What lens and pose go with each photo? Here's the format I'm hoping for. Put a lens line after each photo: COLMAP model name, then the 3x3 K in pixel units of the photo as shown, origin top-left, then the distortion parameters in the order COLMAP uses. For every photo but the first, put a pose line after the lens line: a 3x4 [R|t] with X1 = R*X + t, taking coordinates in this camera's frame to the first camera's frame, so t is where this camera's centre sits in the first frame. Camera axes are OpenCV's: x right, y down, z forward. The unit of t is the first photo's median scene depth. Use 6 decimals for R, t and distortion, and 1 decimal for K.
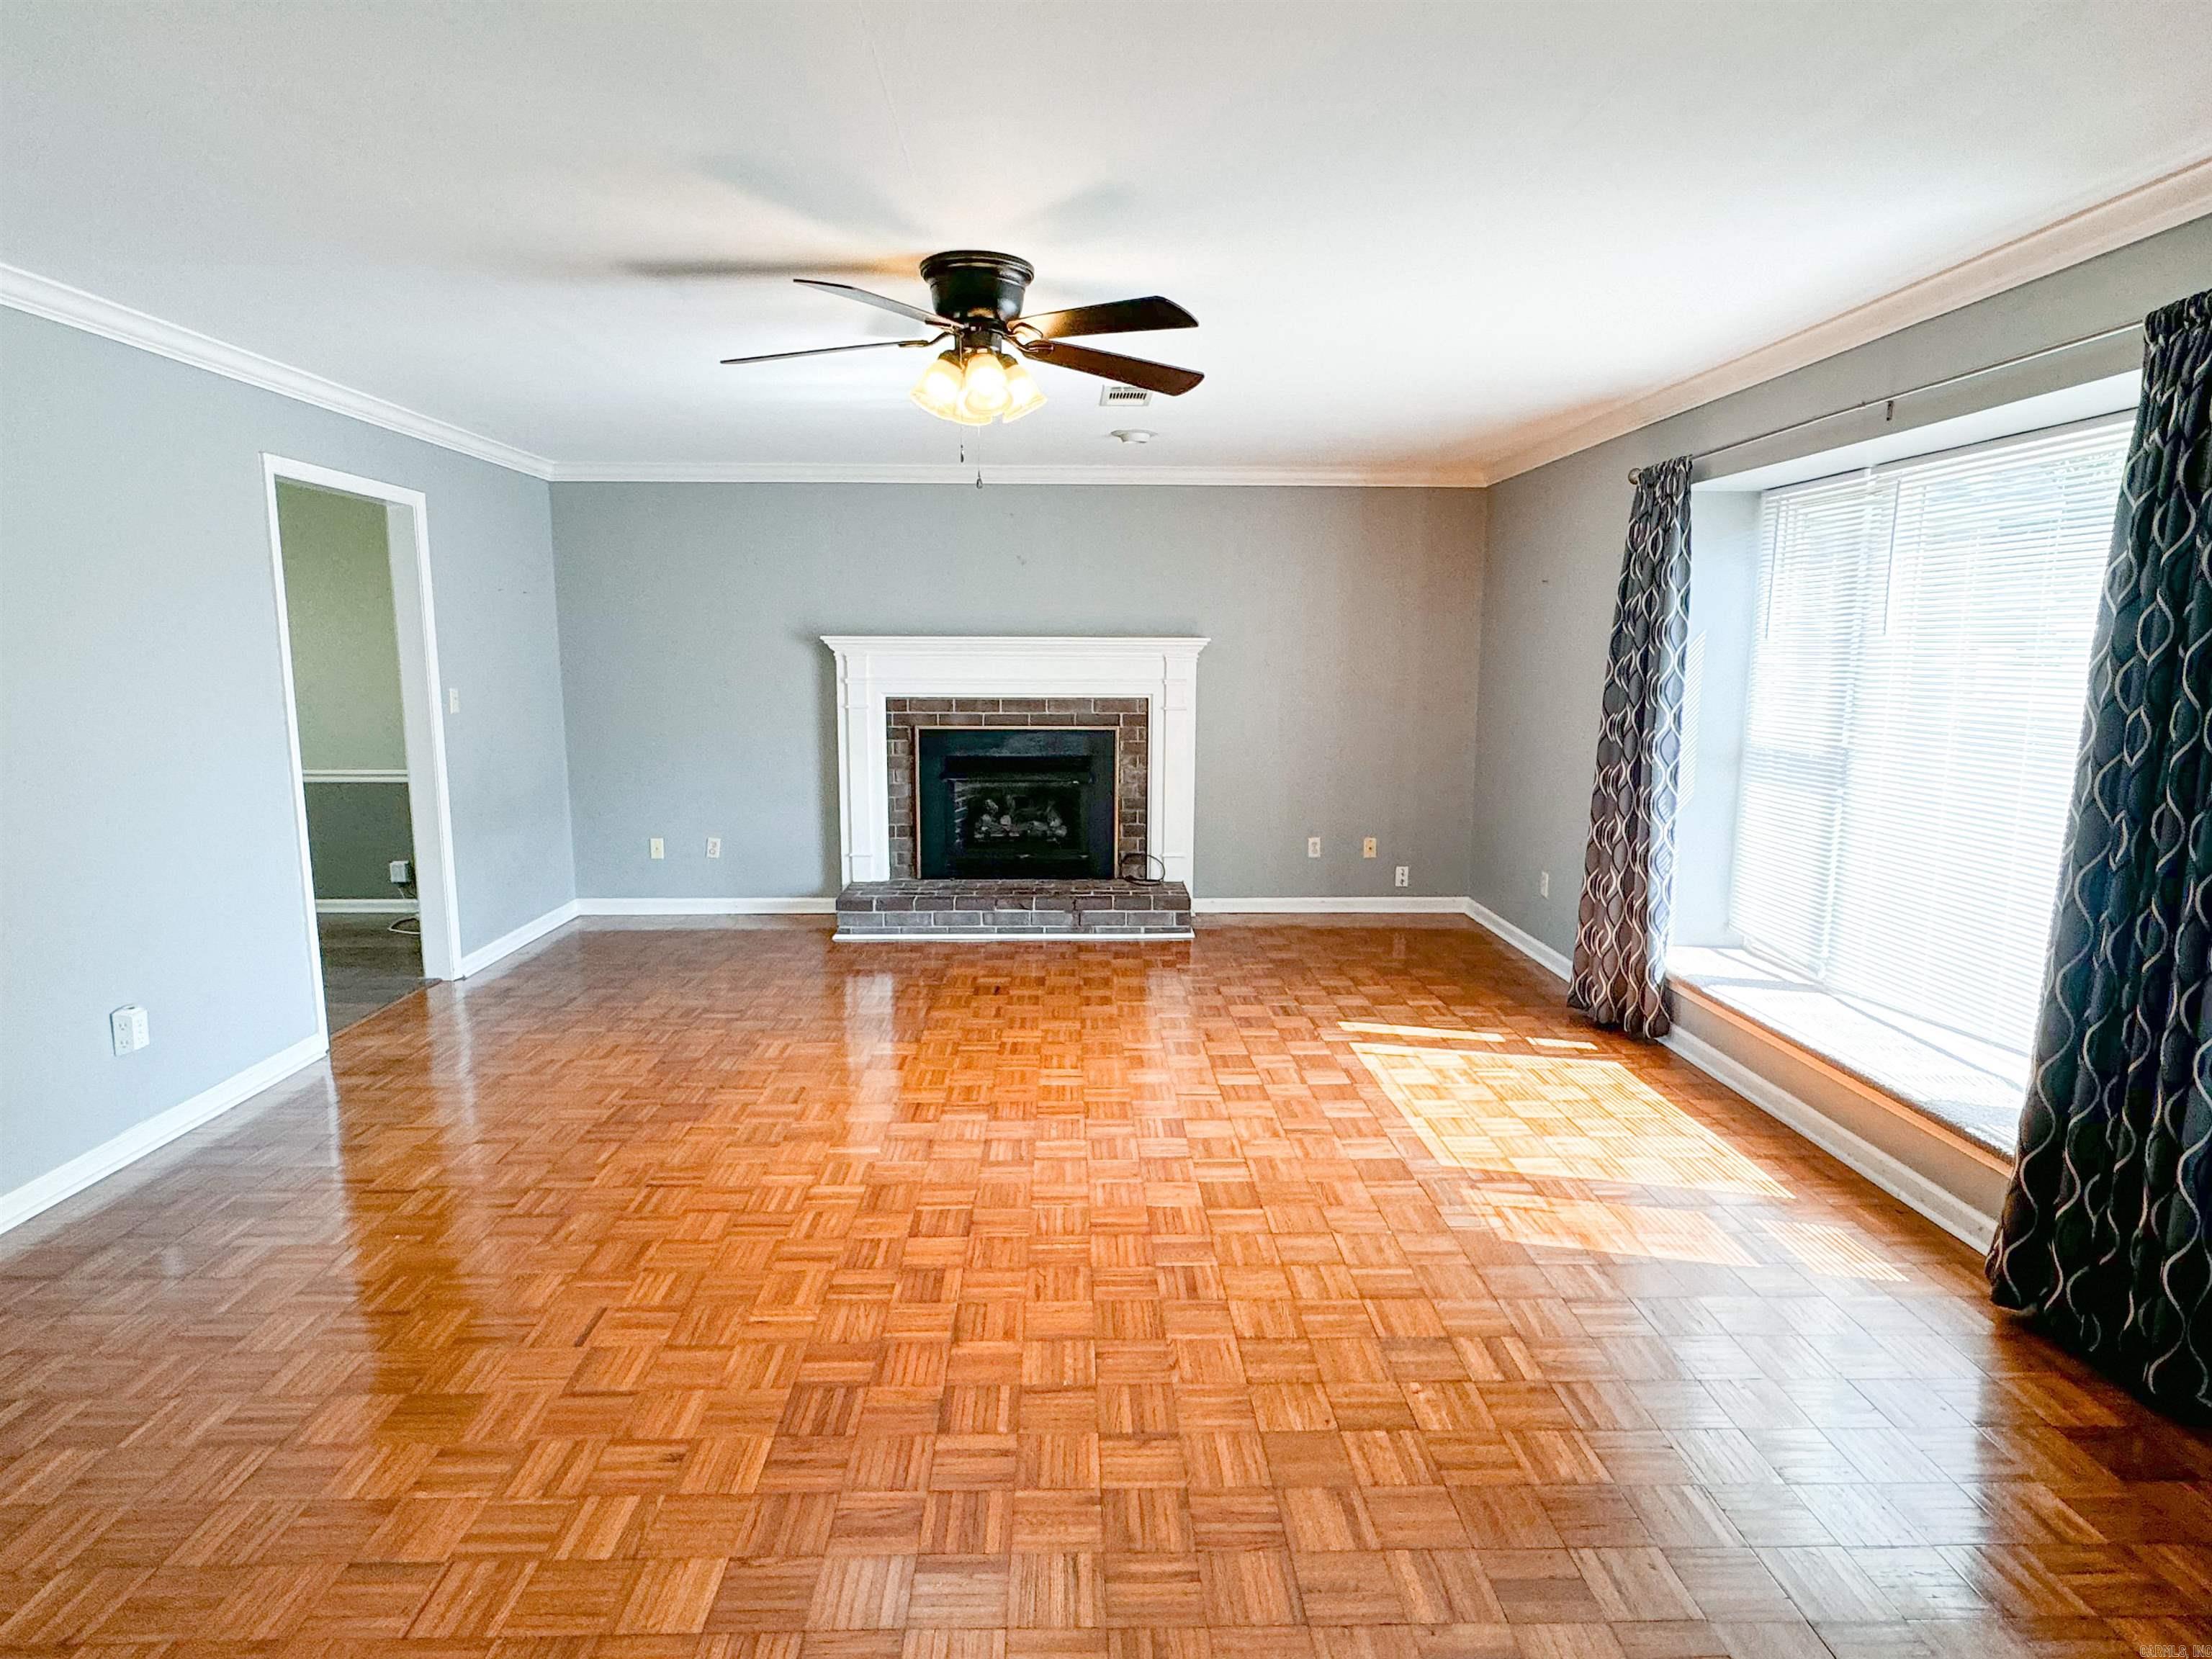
lens RADIAL K [[1216.8, 0, 1096.6], [0, 1216.8, 840.1], [0, 0, 1]] dist [-0.002385, -0.003634]
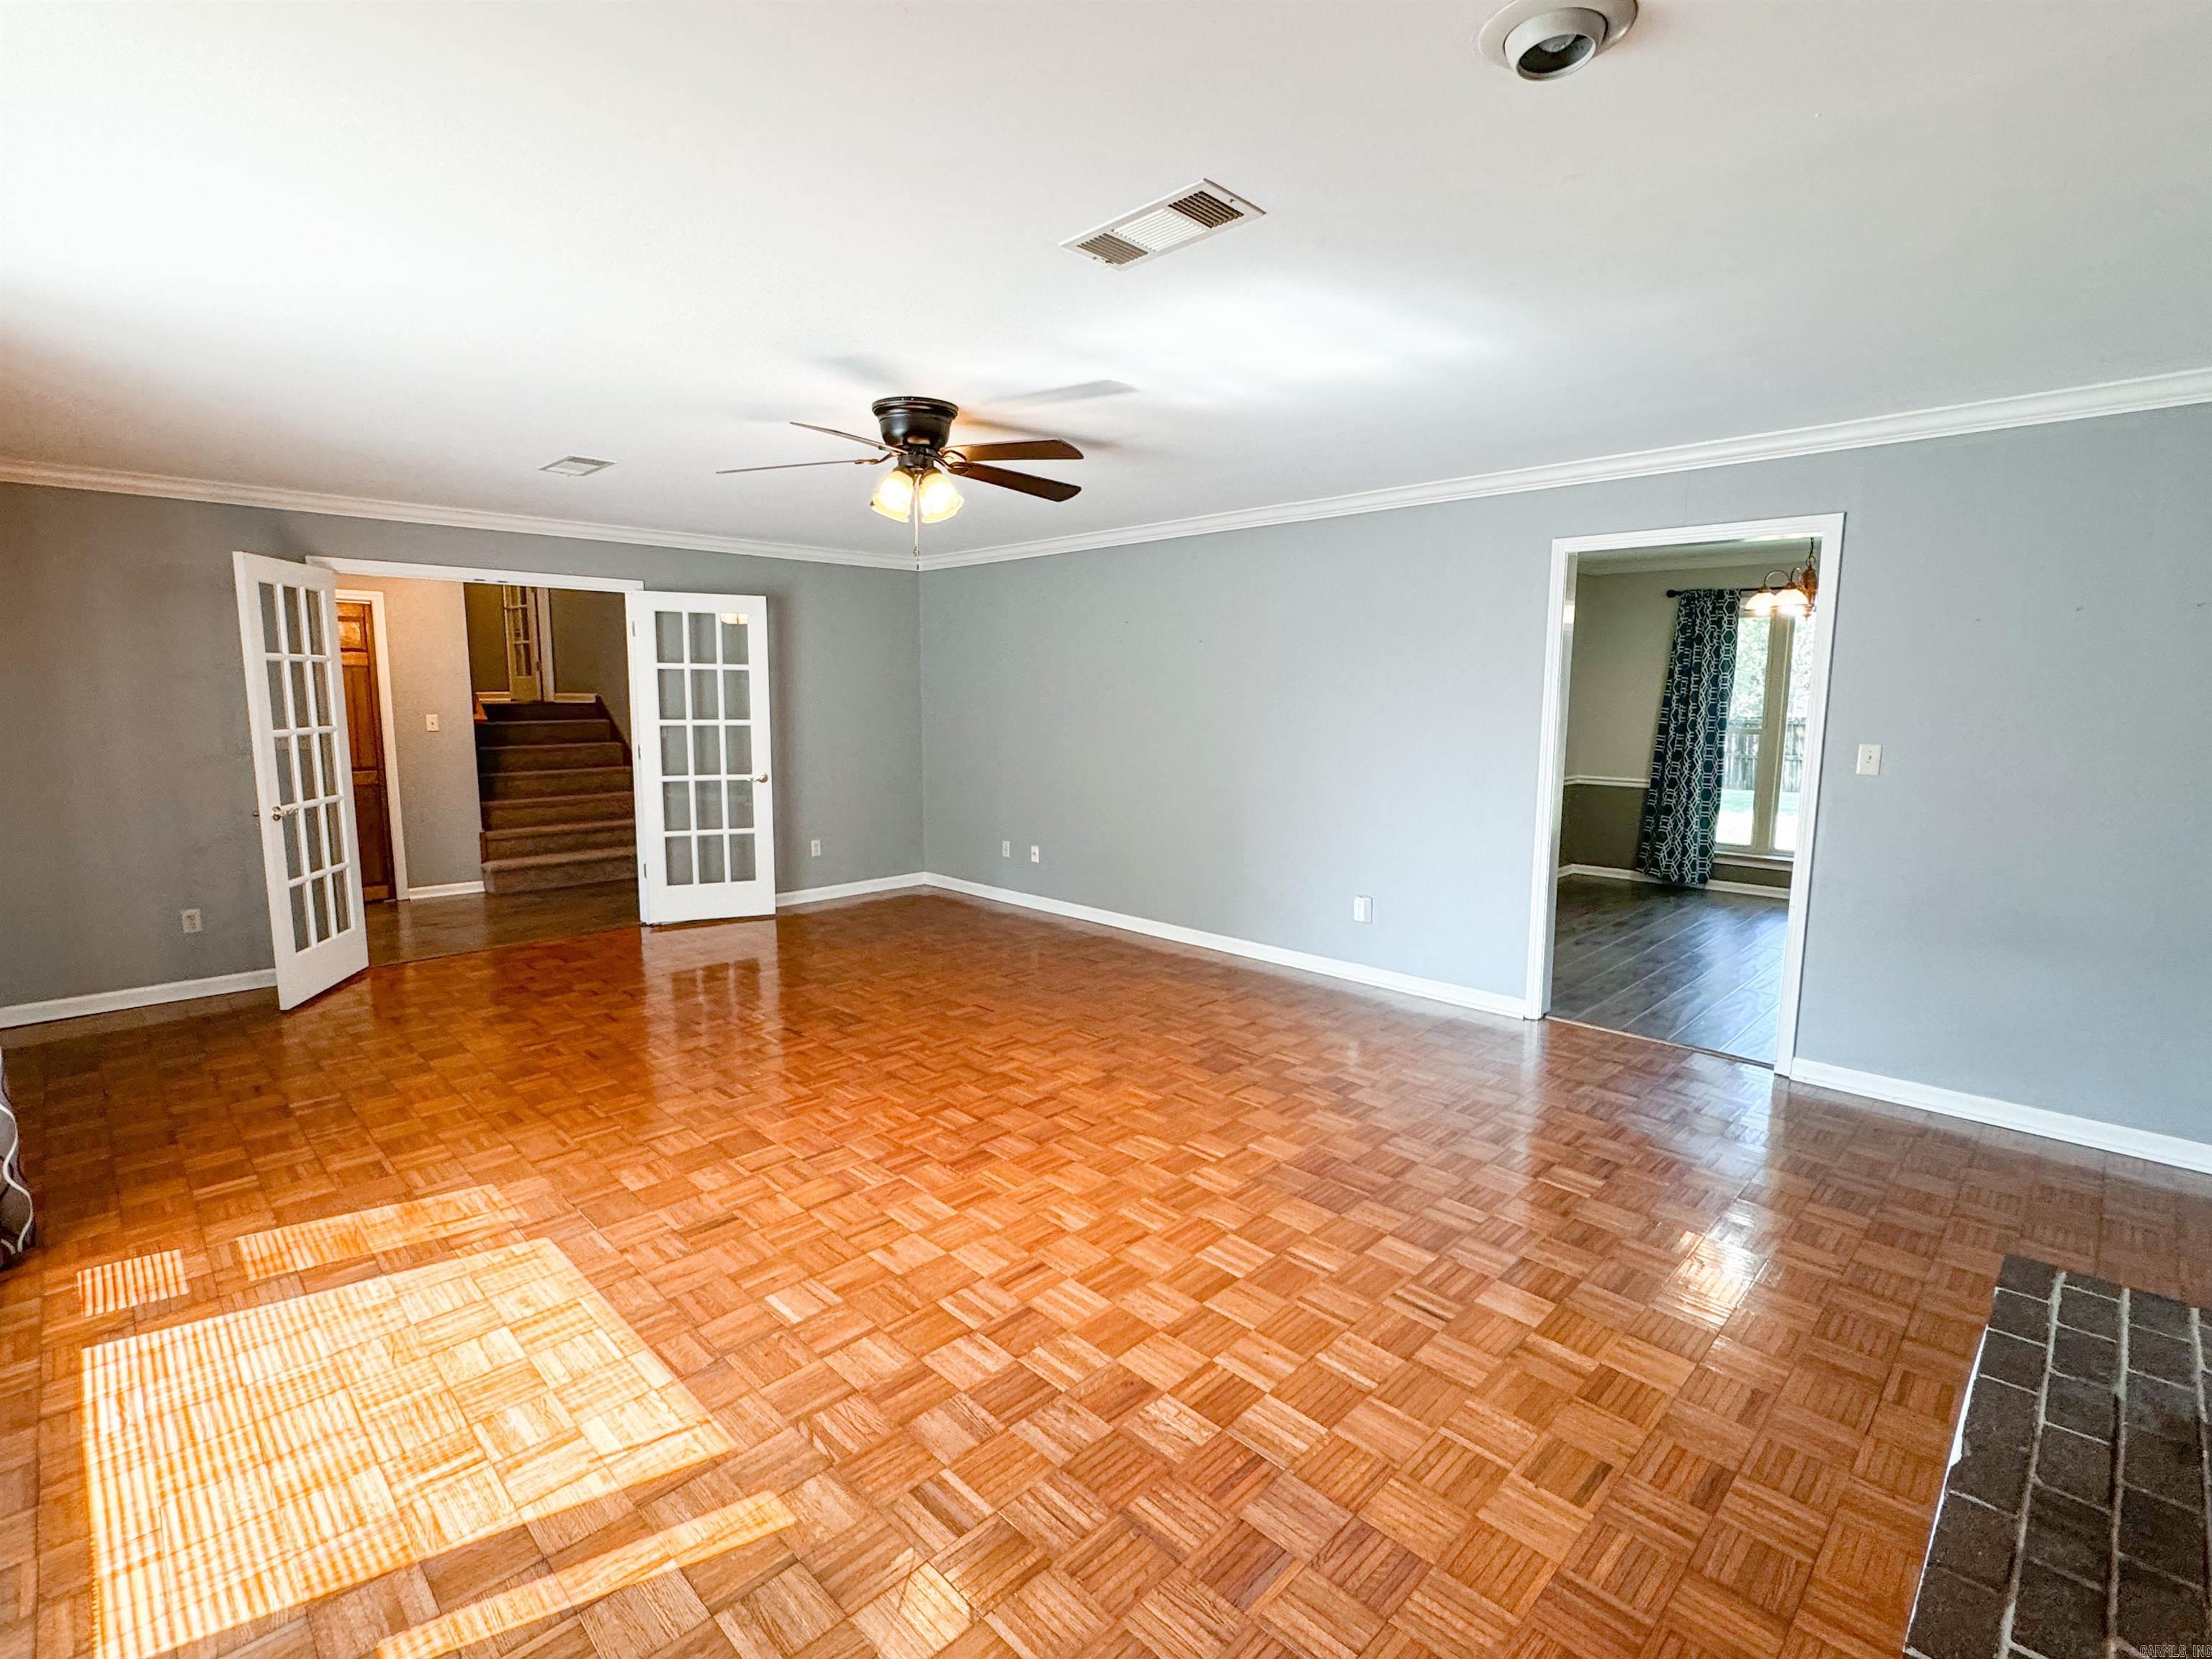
lens RADIAL K [[1036.8, 0, 1097.9], [0, 1036.8, 827.8], [0, 0, 1]] dist [-0.001015, 0.000196]
pose [[-0.705794, 0.077464, -0.704169, 0.296891], [-0.121040, 0.966201, 0.227608, -0.145949], [0.698000, 0.245877, -0.672563, 0.983258]]
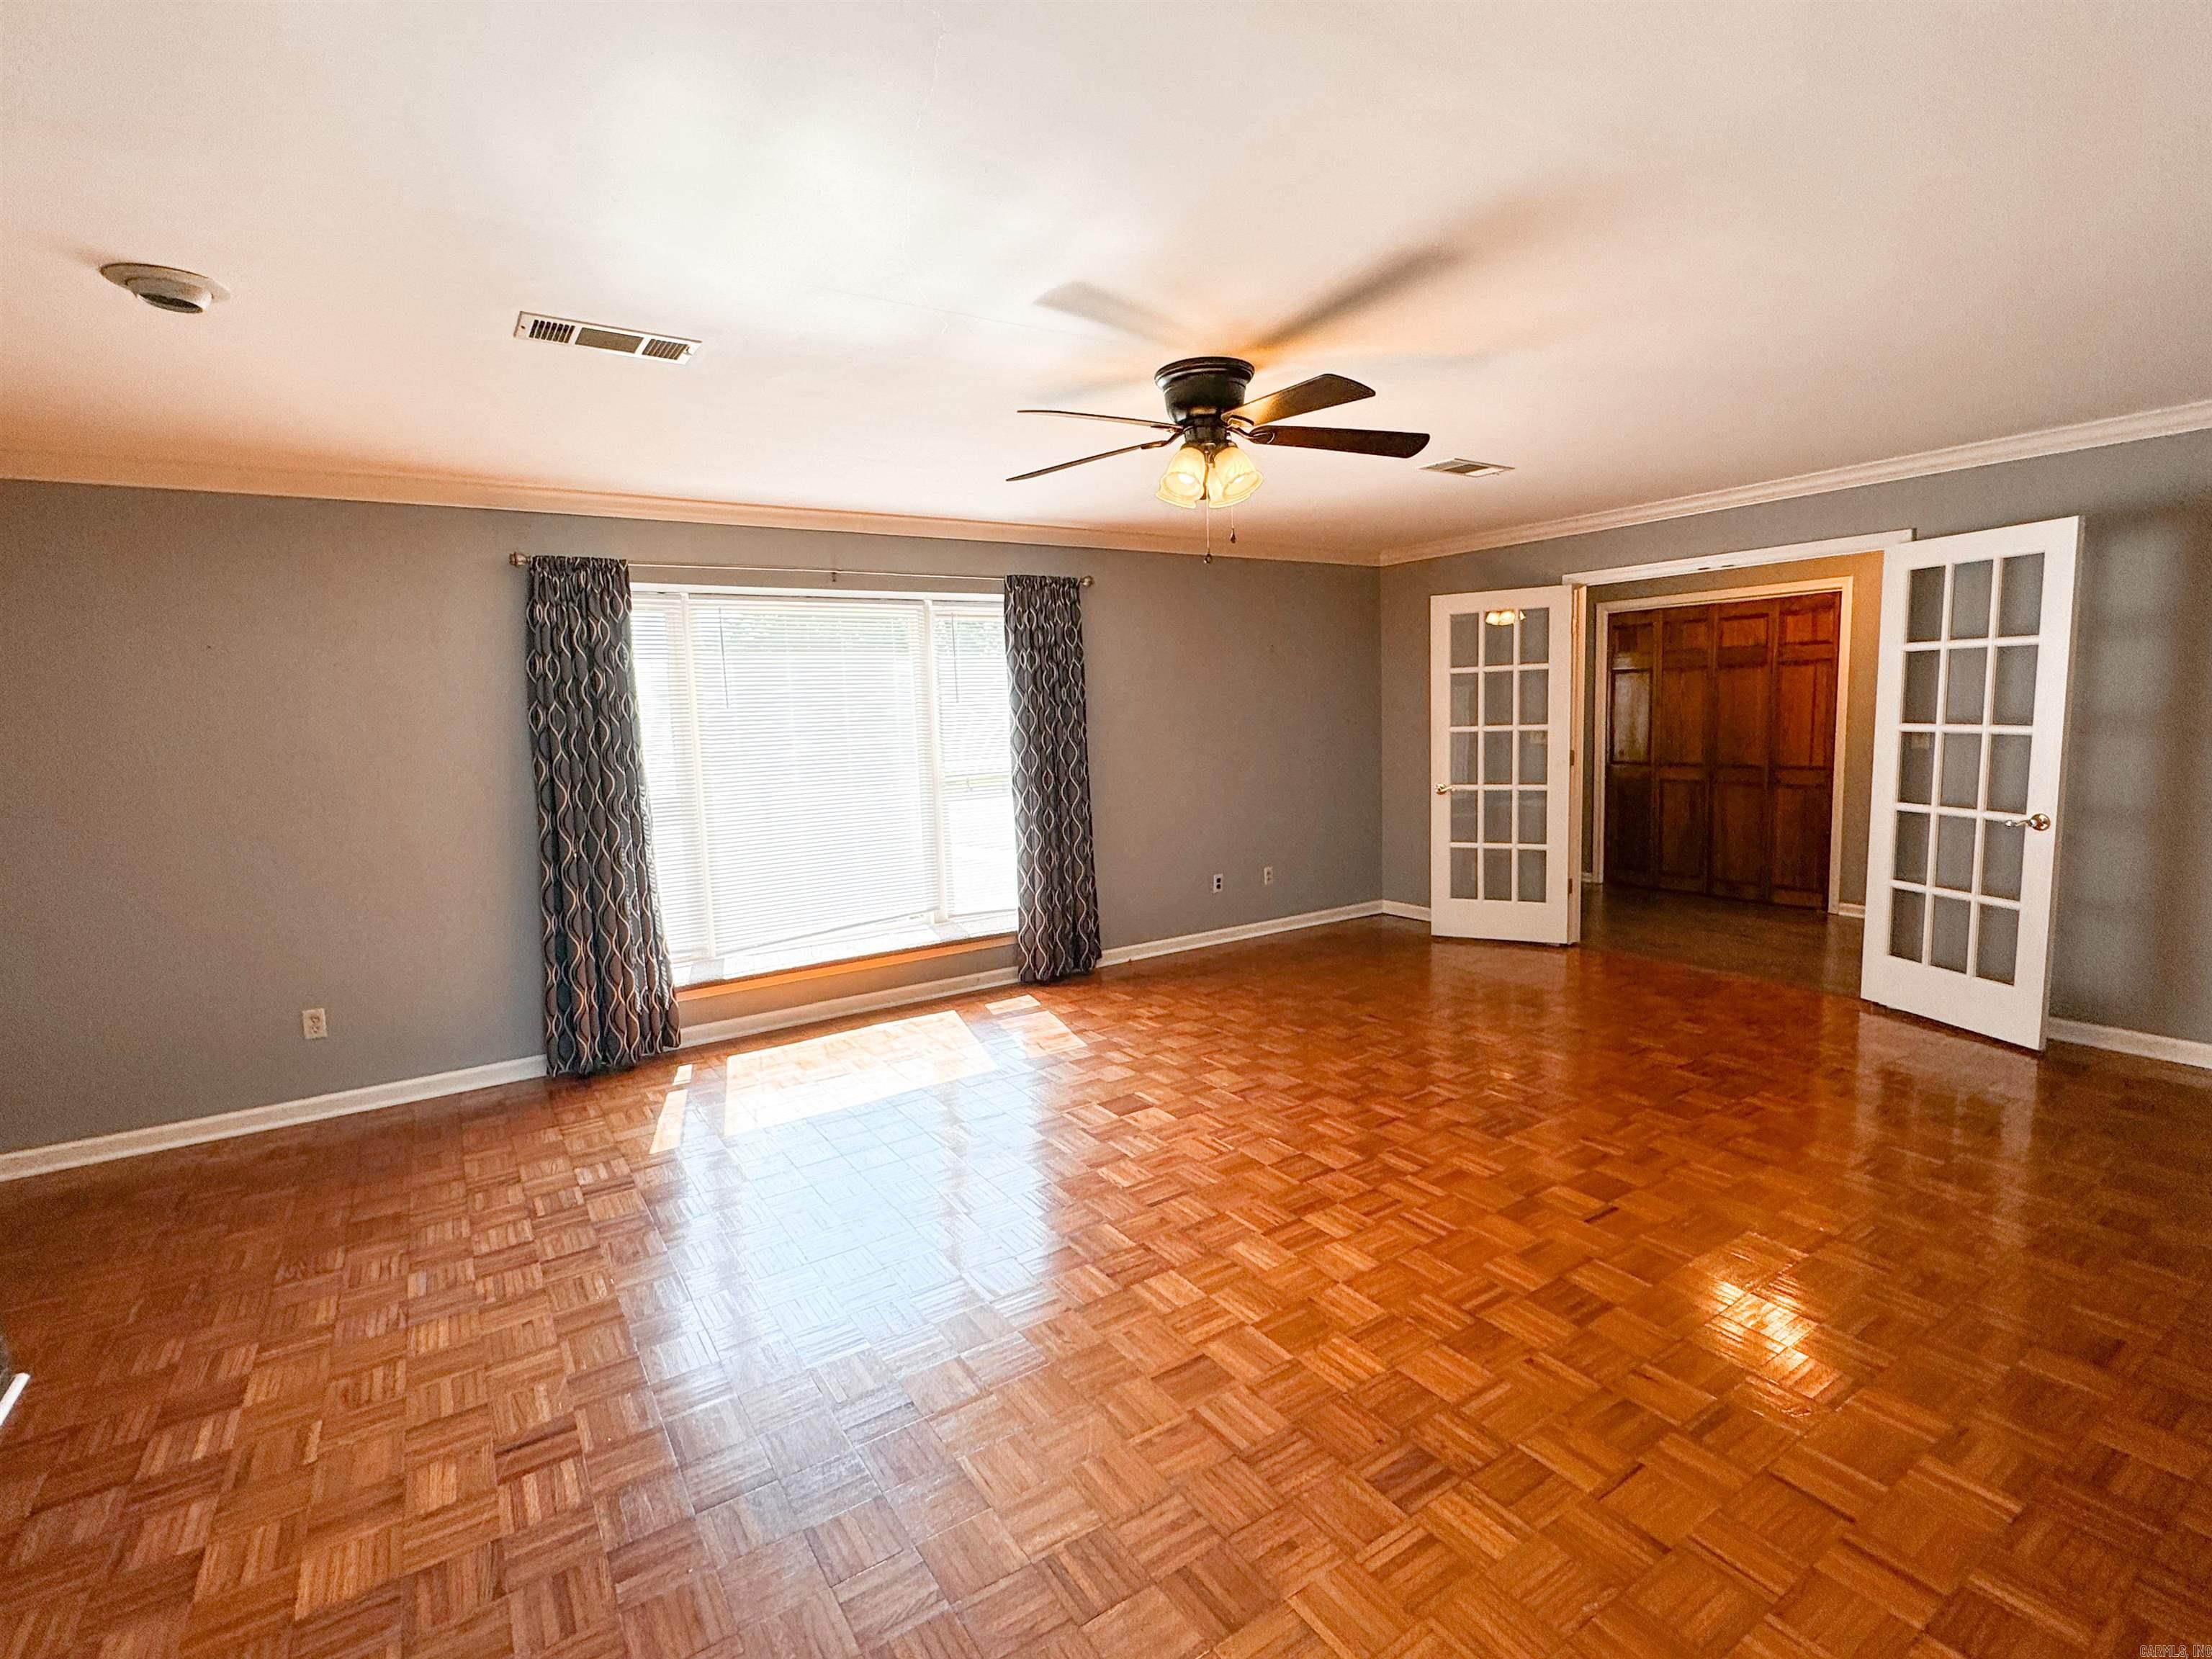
lens RADIAL K [[1036.8, 0, 1112.7], [0, 1036.8, 832.8], [0, 0, 1]] dist [-0.001015, 0.000196]
pose [[-0.538378, -0.089067, 0.837984, -0.442045], [0.162711, 0.964700, 0.207072, -0.130987], [-0.826846, 0.247832, -0.504881, 0.813945]]
